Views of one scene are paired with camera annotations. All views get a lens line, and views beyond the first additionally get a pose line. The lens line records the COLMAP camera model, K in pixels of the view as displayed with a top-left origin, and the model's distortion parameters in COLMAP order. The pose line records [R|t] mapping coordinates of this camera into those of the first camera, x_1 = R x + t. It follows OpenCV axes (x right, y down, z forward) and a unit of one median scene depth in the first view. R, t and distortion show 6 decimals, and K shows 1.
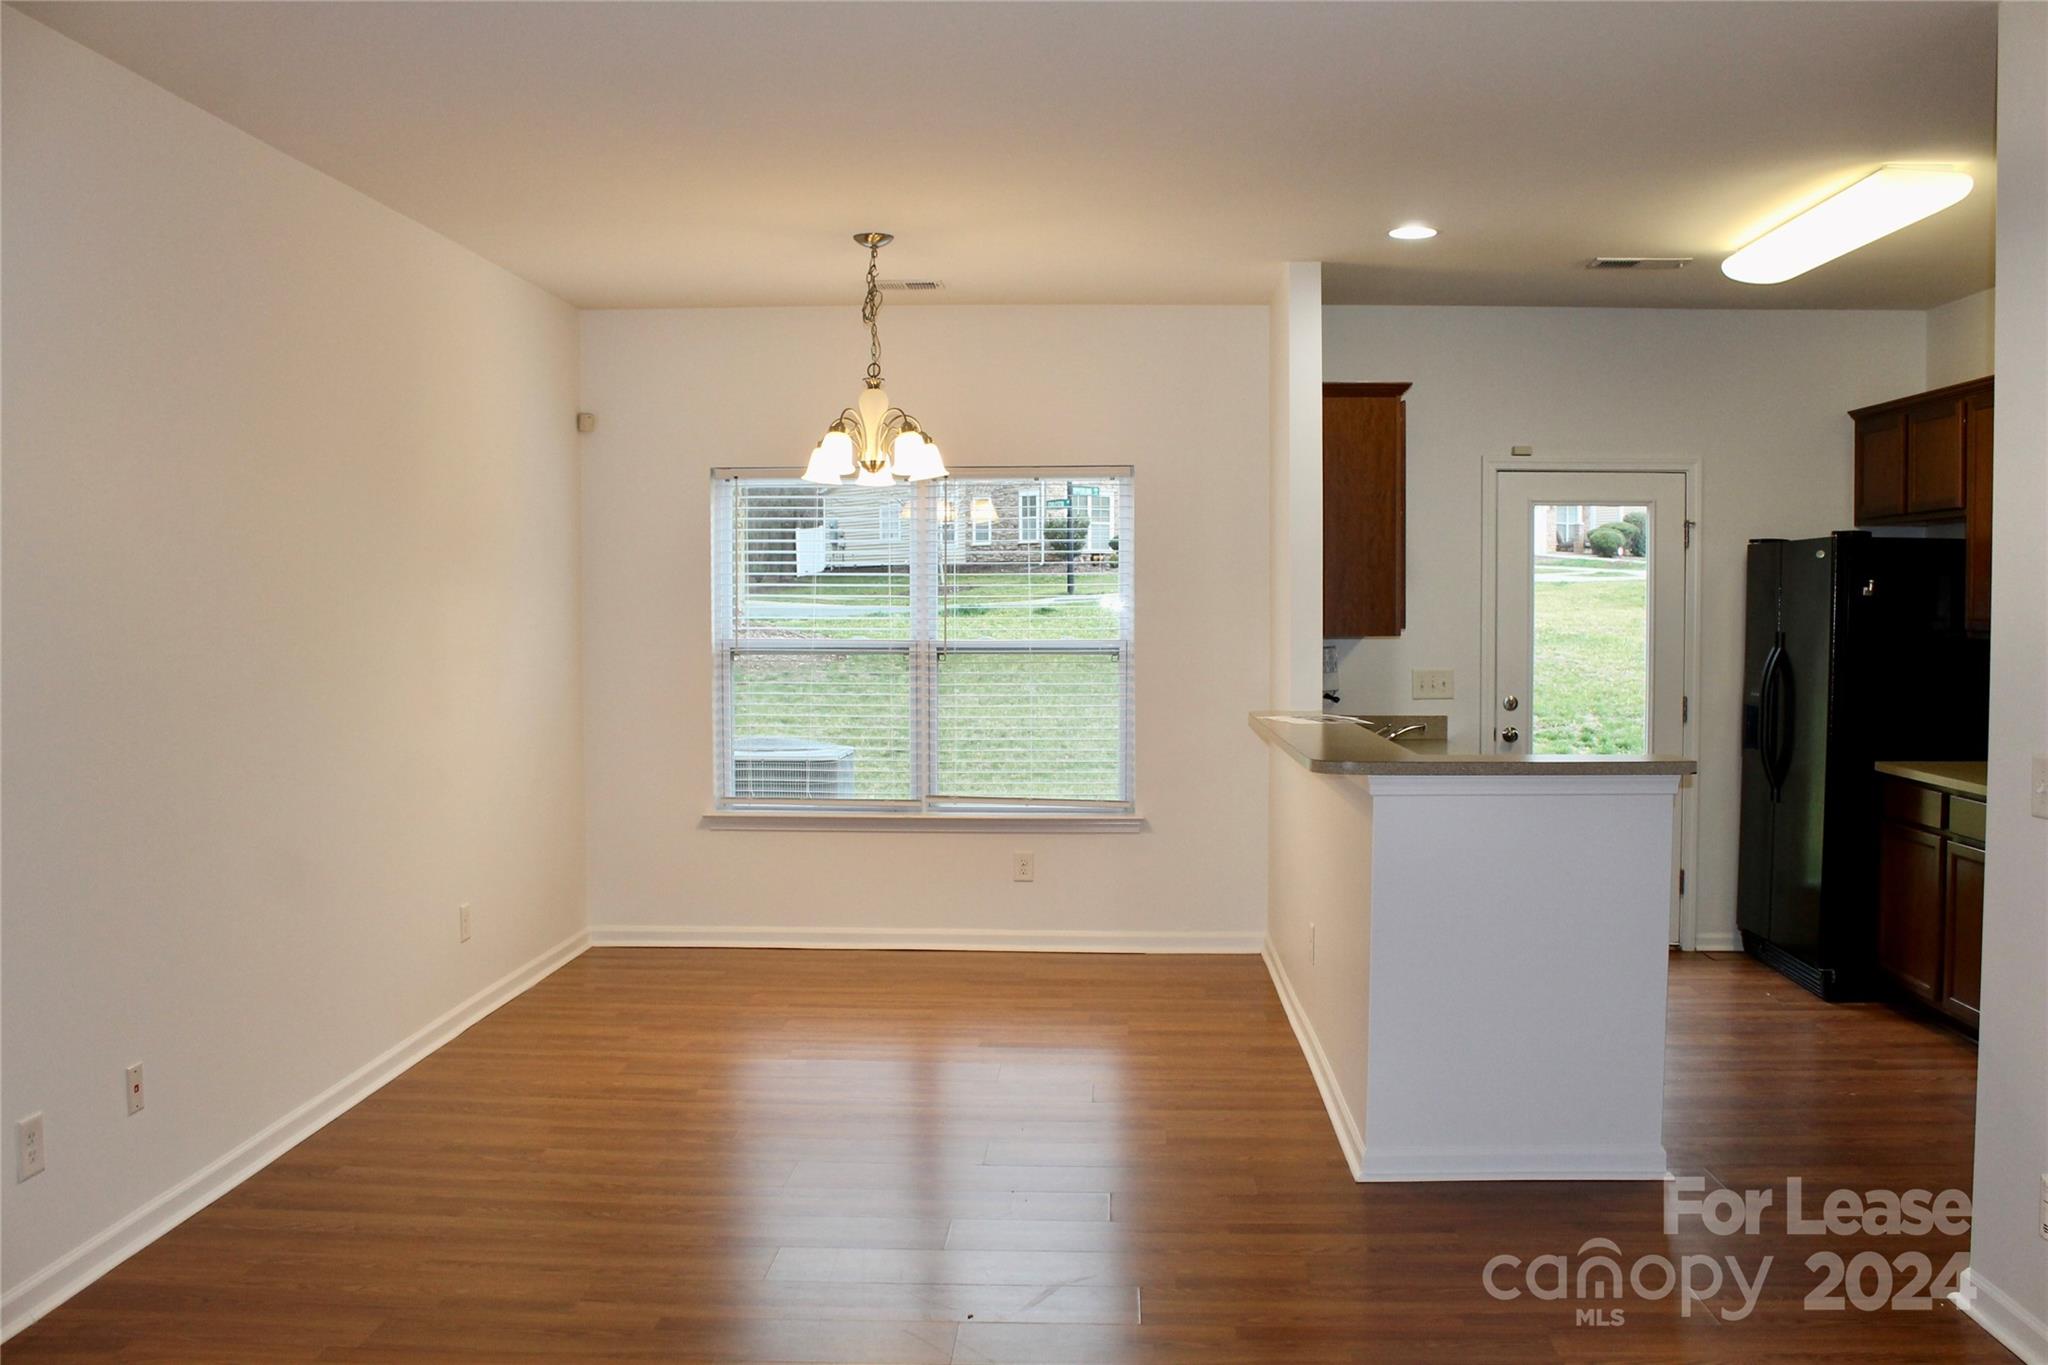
lens RADIAL K [[1736.3, 0, 1024.0], [0, 1736.3, 682.5], [0, 0, 1]] dist [-0.166846, 0.128616]
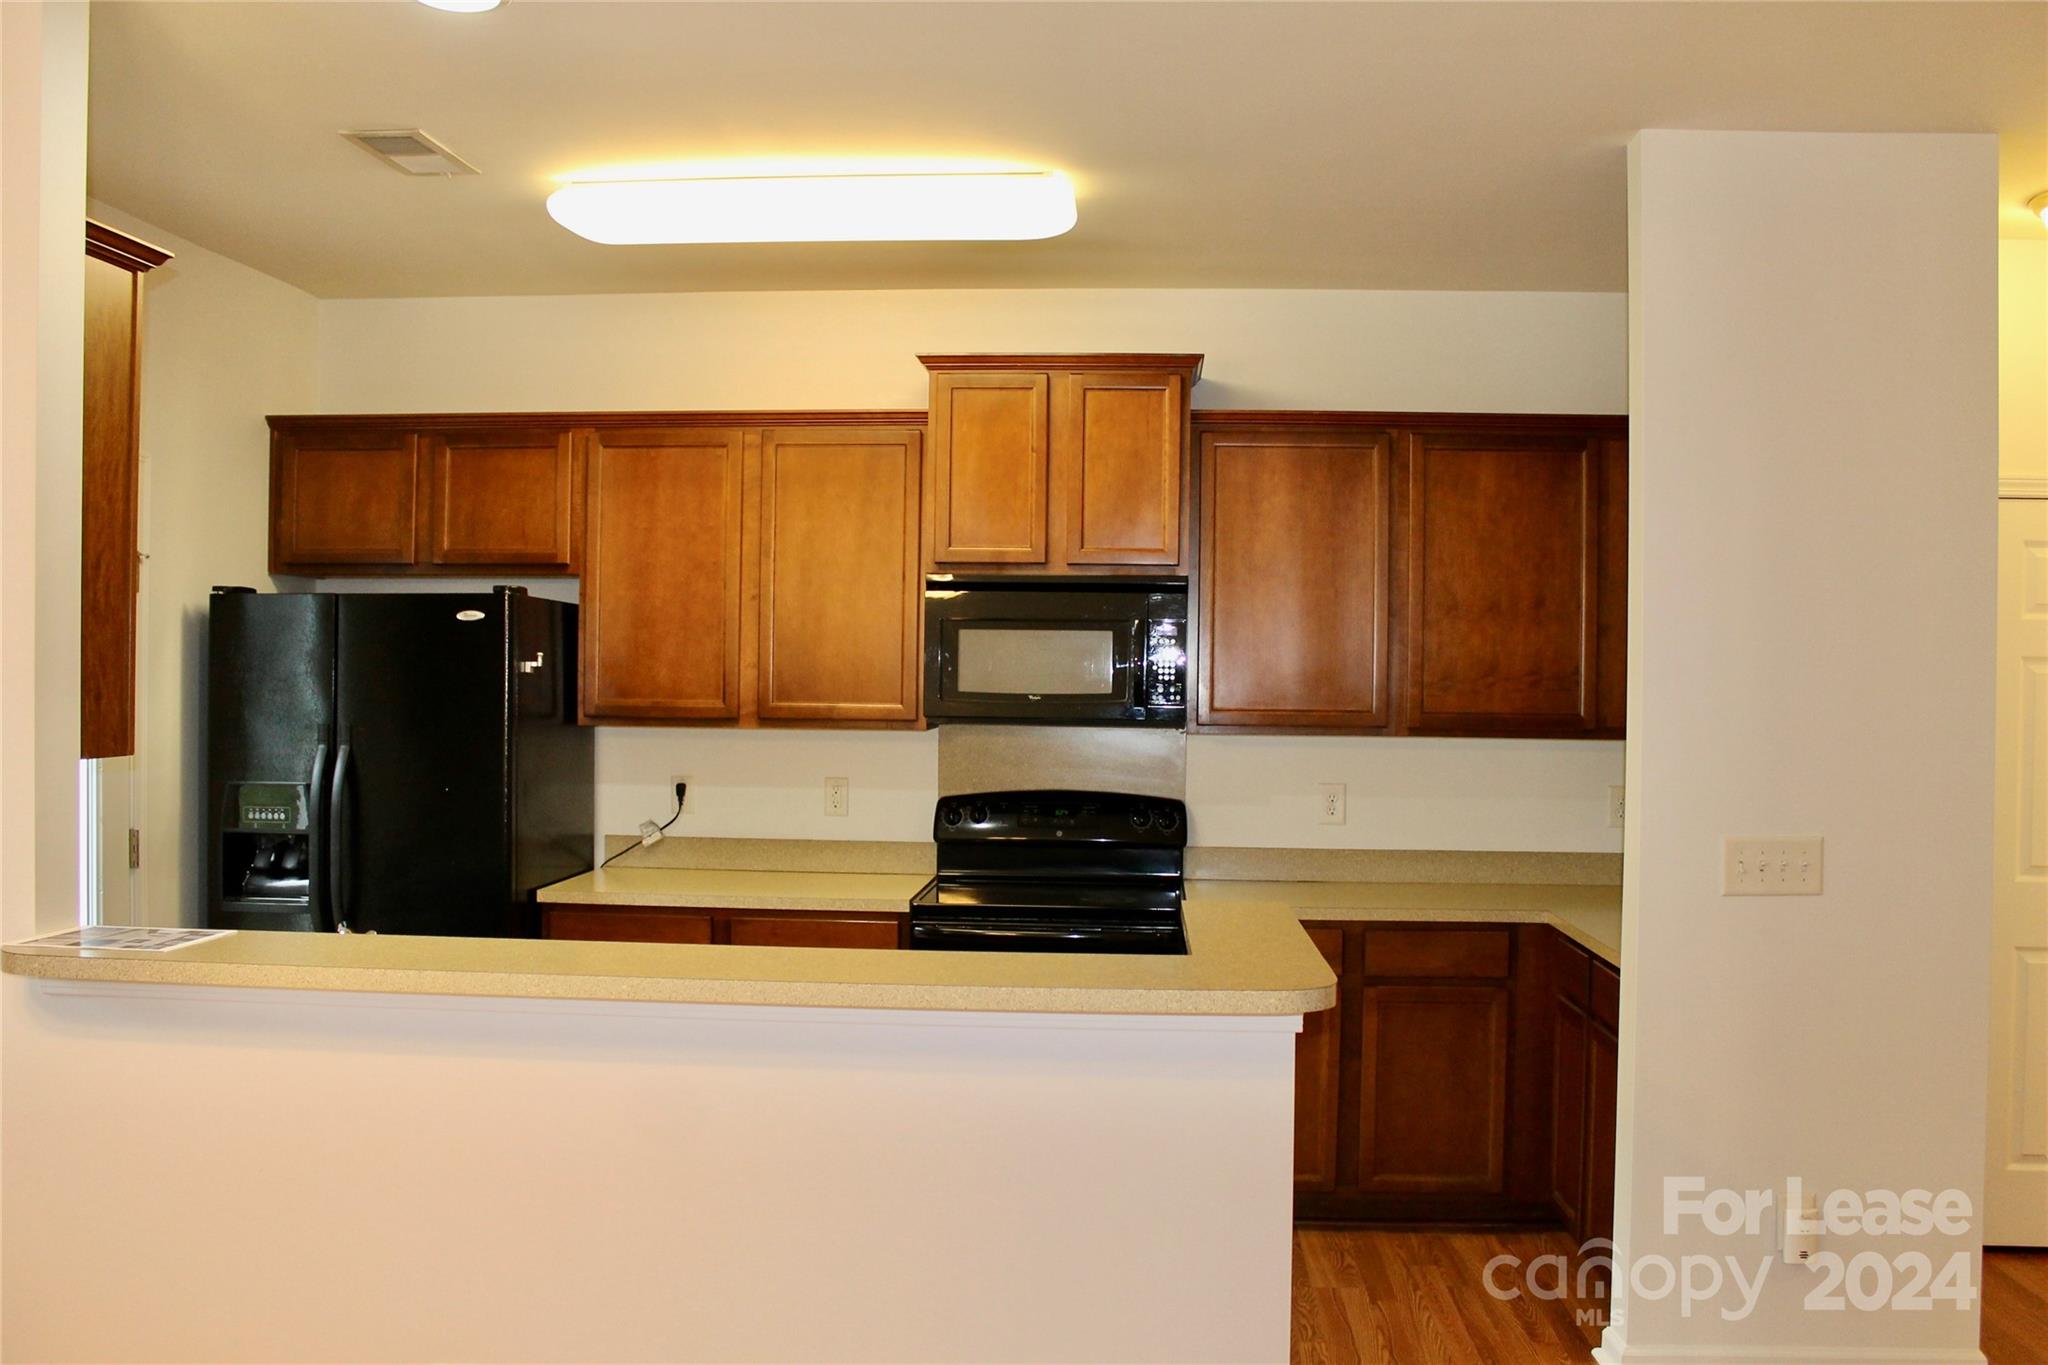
lens RADIAL K [[1736.3, 0, 1024.0], [0, 1736.3, 682.5], [0, 0, 1]] dist [-0.166846, 0.128616]
pose [[0.015383, -0.001249, 0.999881, -0.228415], [0.038034, 0.999276, 0.000663, -0.034009], [-0.999158, 0.038019, 0.015420, 0.658469]]
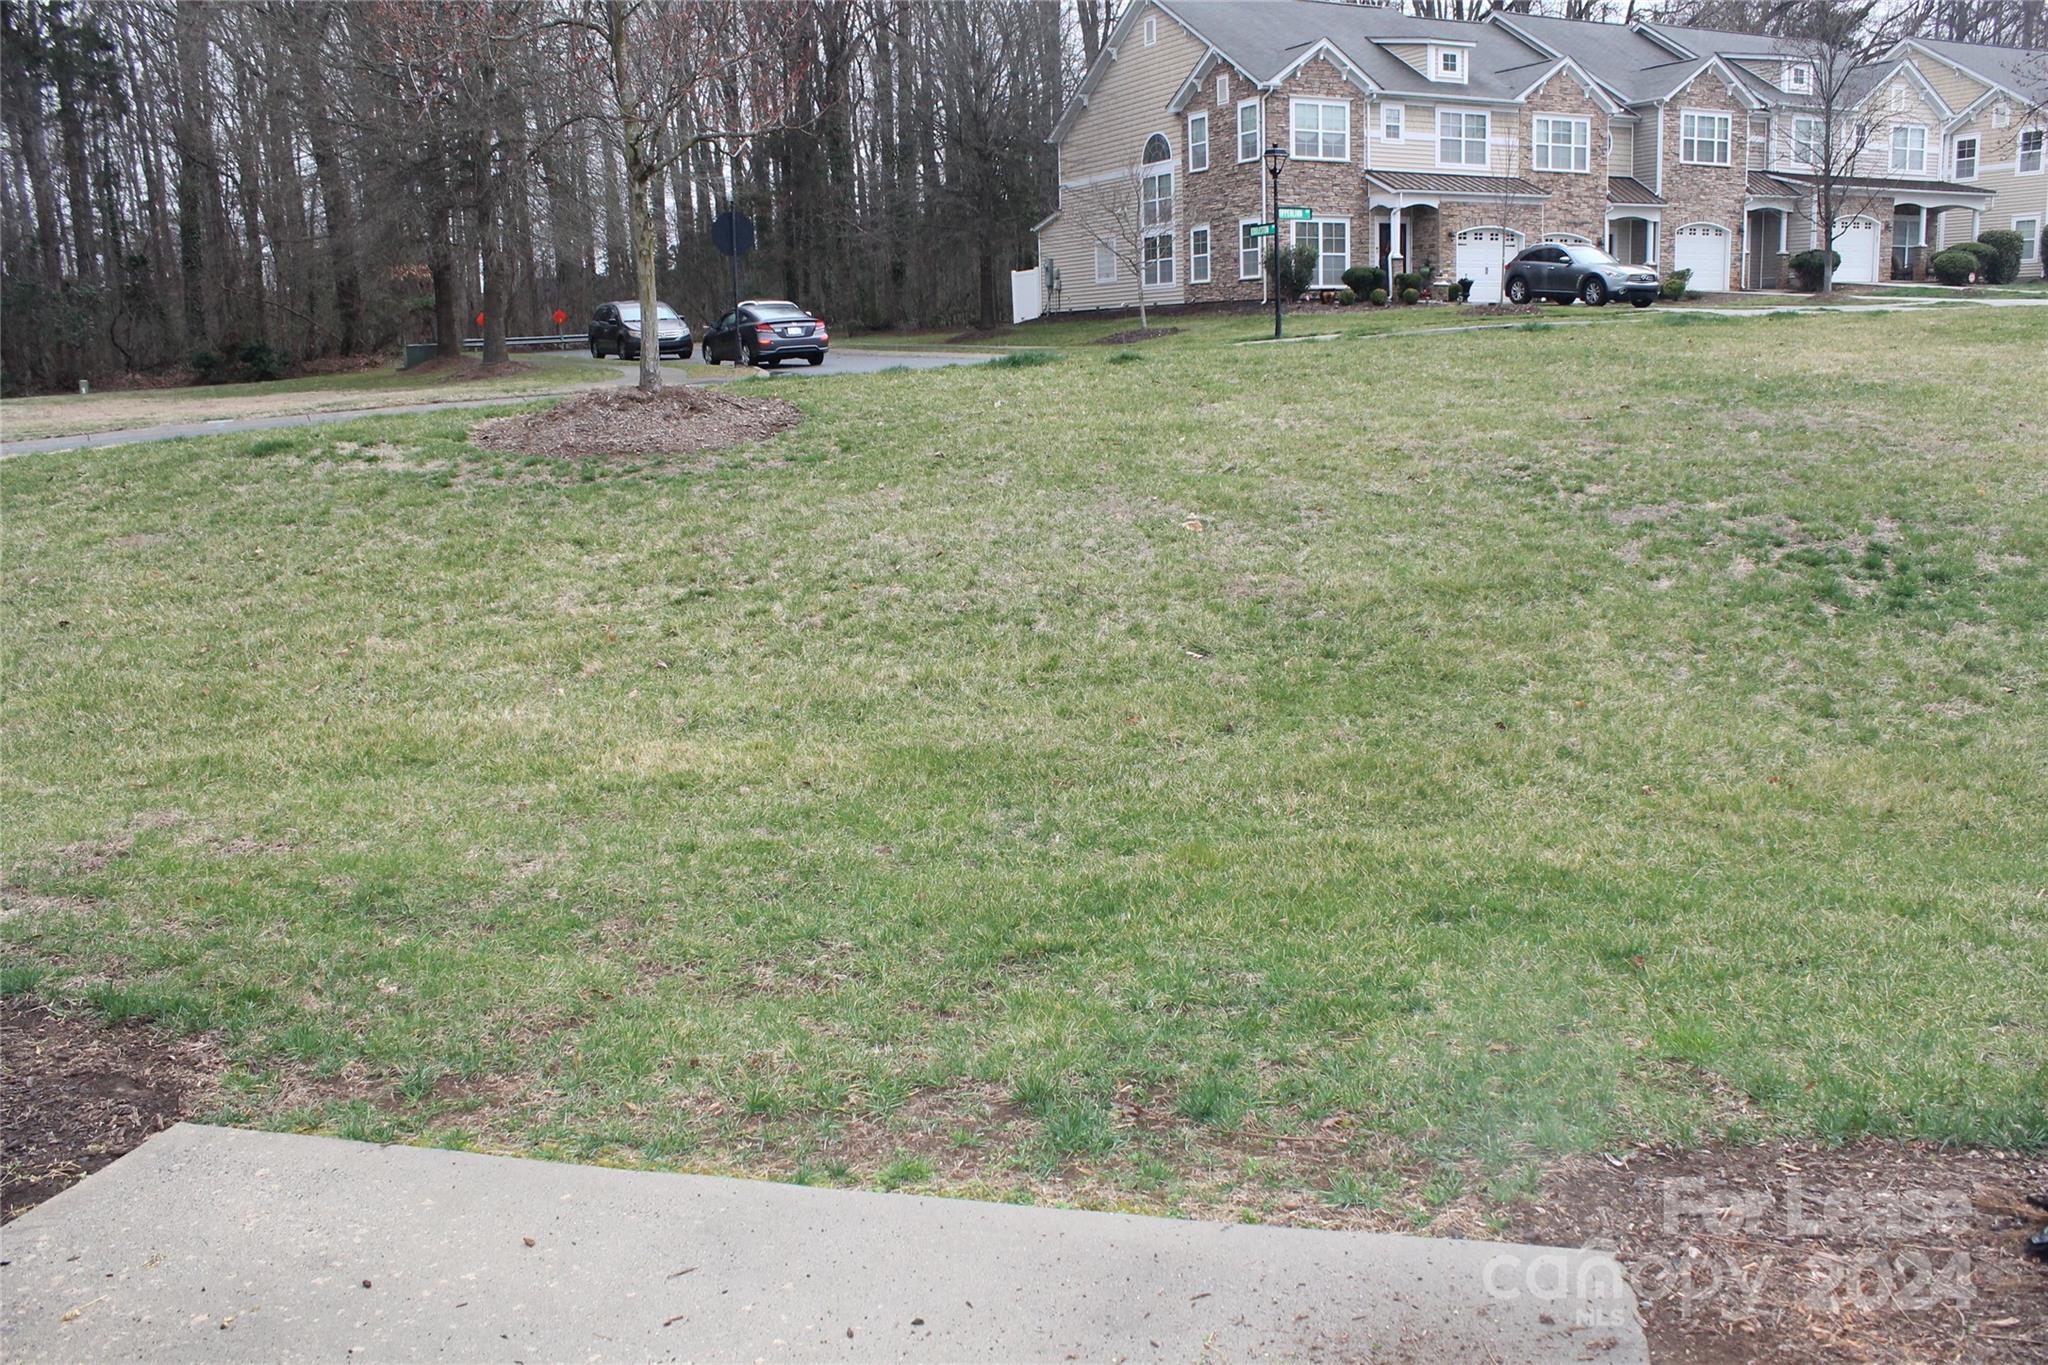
lens RADIAL K [[1736.3, 0, 1024.0], [0, 1736.3, 682.5], [0, 0, 1]] dist [-0.166846, 0.128616]
pose [[0.984455, 0.009937, -0.175357, 0.351382], [0.015458, 0.989622, 0.142862, -0.036366], [0.174956, -0.143352, 0.974084, 0.928919]]
